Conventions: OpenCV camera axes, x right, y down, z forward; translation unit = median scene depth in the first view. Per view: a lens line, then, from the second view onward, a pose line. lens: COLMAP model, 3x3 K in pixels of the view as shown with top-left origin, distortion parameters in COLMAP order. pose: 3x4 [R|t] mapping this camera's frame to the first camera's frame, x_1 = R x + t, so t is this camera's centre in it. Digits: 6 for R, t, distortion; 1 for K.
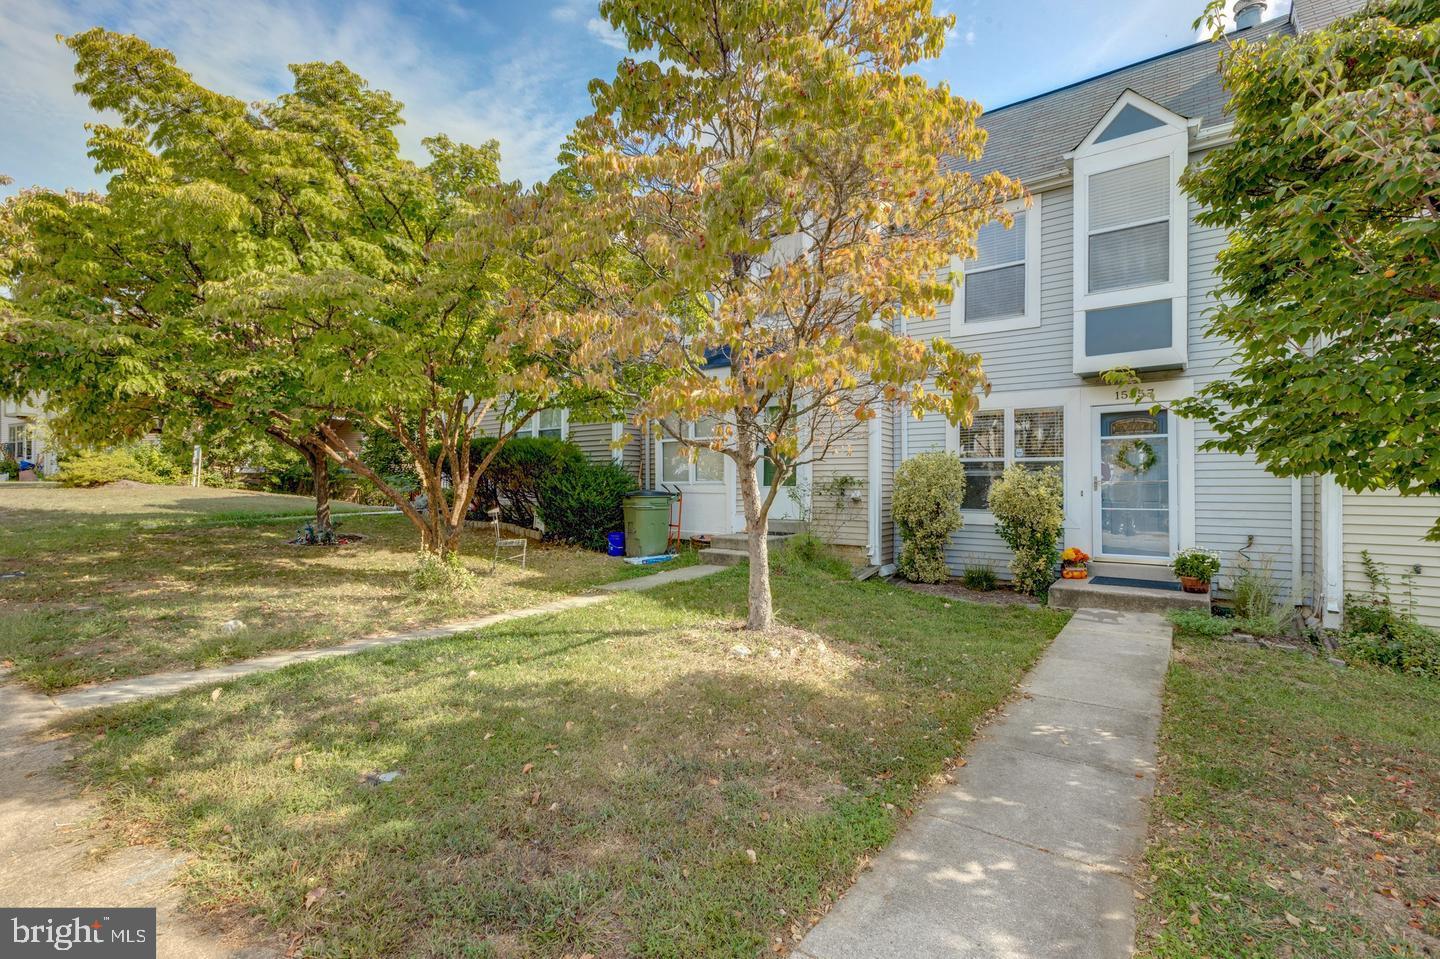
lens RADIAL K [[638.5, 0, 727.7], [0, 638.5, 476.1], [0, 0, 1]] dist [0.000992, -0.000256]
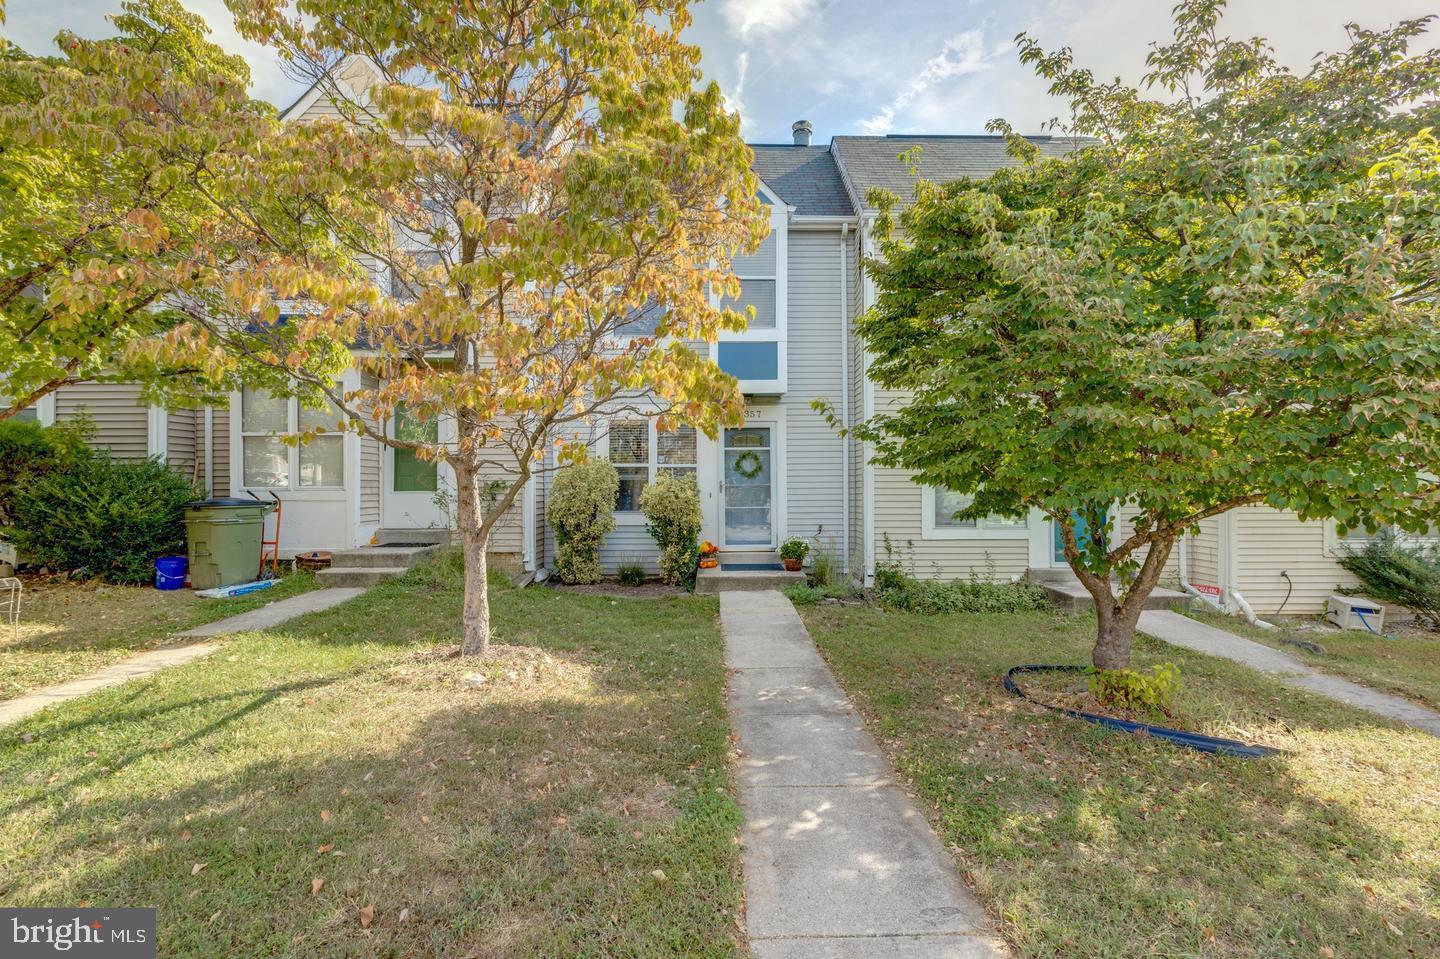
lens RADIAL K [[637.7, 0, 722.0], [0, 637.7, 476.8], [0, 0, 1]] dist [0.001667, 0.000430]
pose [[0.793674, 0.003326, 0.608334, -0.183200], [-0.002996, 0.999994, -0.001559, -0.006313], [-0.608335, -0.000586, 0.793680, 0.061302]]
